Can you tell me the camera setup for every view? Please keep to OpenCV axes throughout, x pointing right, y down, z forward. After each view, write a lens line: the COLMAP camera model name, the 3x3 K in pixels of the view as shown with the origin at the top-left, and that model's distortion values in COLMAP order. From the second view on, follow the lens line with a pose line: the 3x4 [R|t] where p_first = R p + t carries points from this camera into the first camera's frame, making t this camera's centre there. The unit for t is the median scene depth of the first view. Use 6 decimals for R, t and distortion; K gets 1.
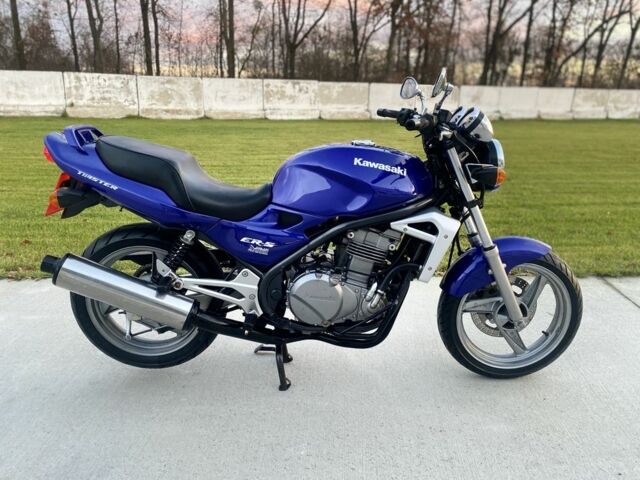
lens RADIAL K [[486.9, 0, 331.2], [0, 486.9, 241.6], [0, 0, 1]] dist [0.013816, -0.012425]
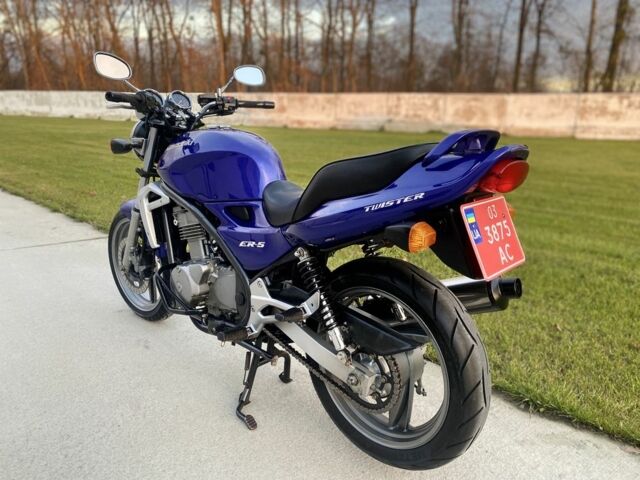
lens RADIAL K [[486.9, 0, 322.4], [0, 486.9, 240.9], [0, 0, 1]] dist [0.013816, -0.012425]
pose [[0.658896, 0.187537, -0.728482, 0.283067], [-0.215599, 0.974877, 0.055964, -0.023045], [0.720675, 0.120186, 0.682775, 0.098574]]
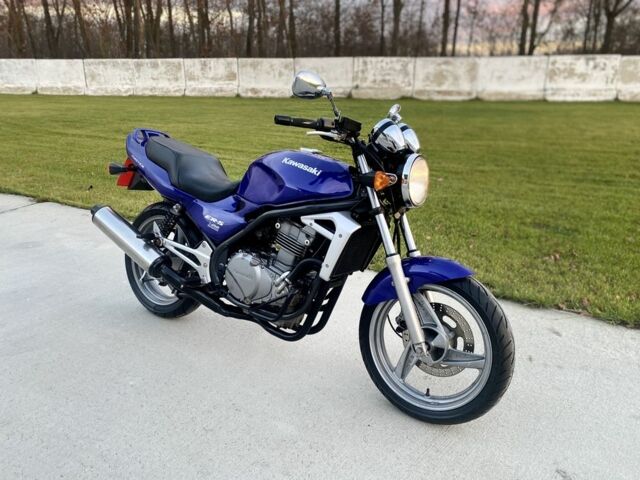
lens RADIAL K [[486.9, 0, 317.1], [0, 486.9, 247.5], [0, 0, 1]] dist [0.013816, -0.012425]
pose [[0.821306, 0.173186, -0.543565, 0.067525], [-0.145727, 0.984886, 0.093607, -0.007434], [0.551561, 0.002332, 0.834131, 0.013957]]
